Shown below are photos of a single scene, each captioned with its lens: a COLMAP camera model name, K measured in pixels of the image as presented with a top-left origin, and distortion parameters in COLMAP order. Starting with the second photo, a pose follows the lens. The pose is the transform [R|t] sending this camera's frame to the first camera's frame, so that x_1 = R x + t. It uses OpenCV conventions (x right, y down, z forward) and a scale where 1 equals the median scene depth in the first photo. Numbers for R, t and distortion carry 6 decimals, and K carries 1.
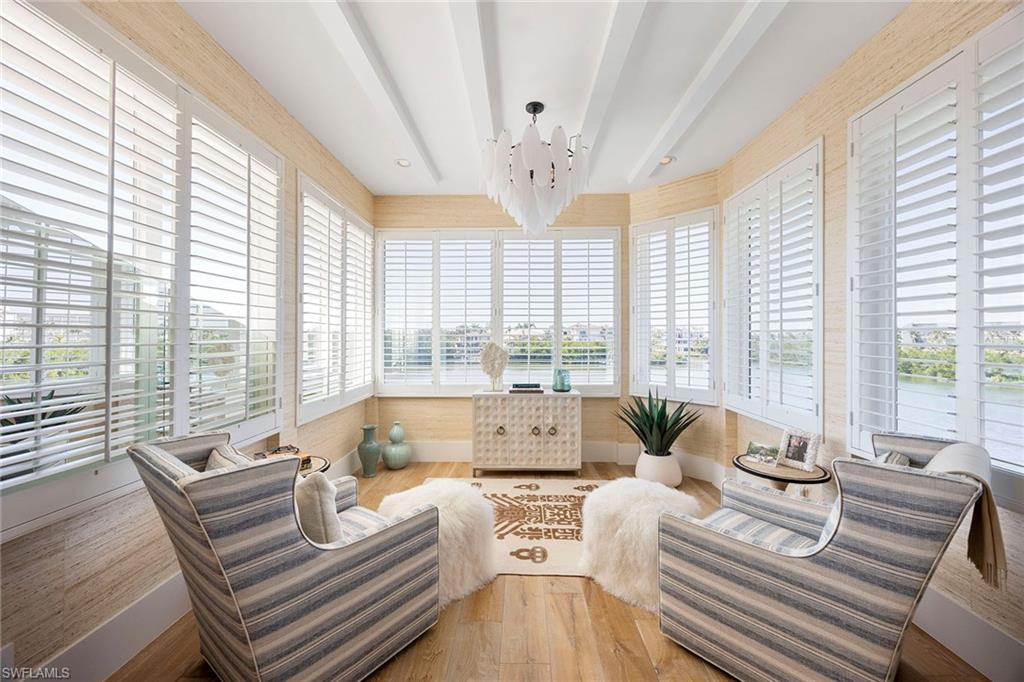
lens RADIAL K [[398.2, 0, 514.7], [0, 398.2, 337.0], [0, 0, 1]] dist [-0.001272, -0.000056]
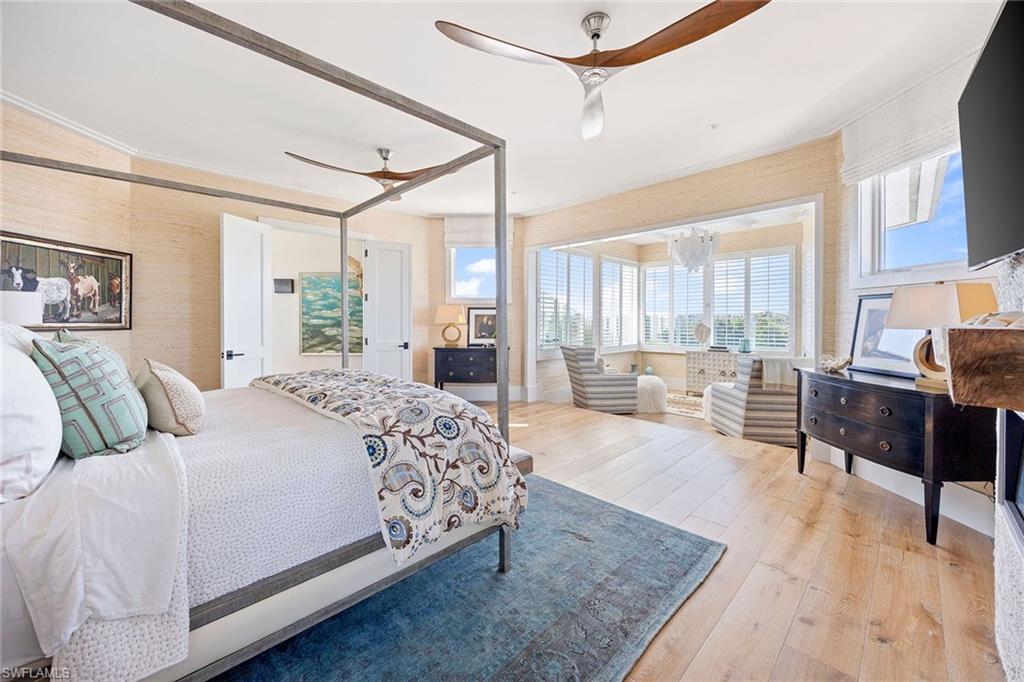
lens RADIAL K [[398.2, 0, 514.2], [0, 398.2, 323.1], [0, 0, 1]] dist [-0.001272, -0.000056]
pose [[0.727132, 0.003143, -0.686490, 0.582672], [-0.001521, 0.999994, 0.002968, 0.011318], [0.686496, -0.001113, 0.727133, -0.892238]]
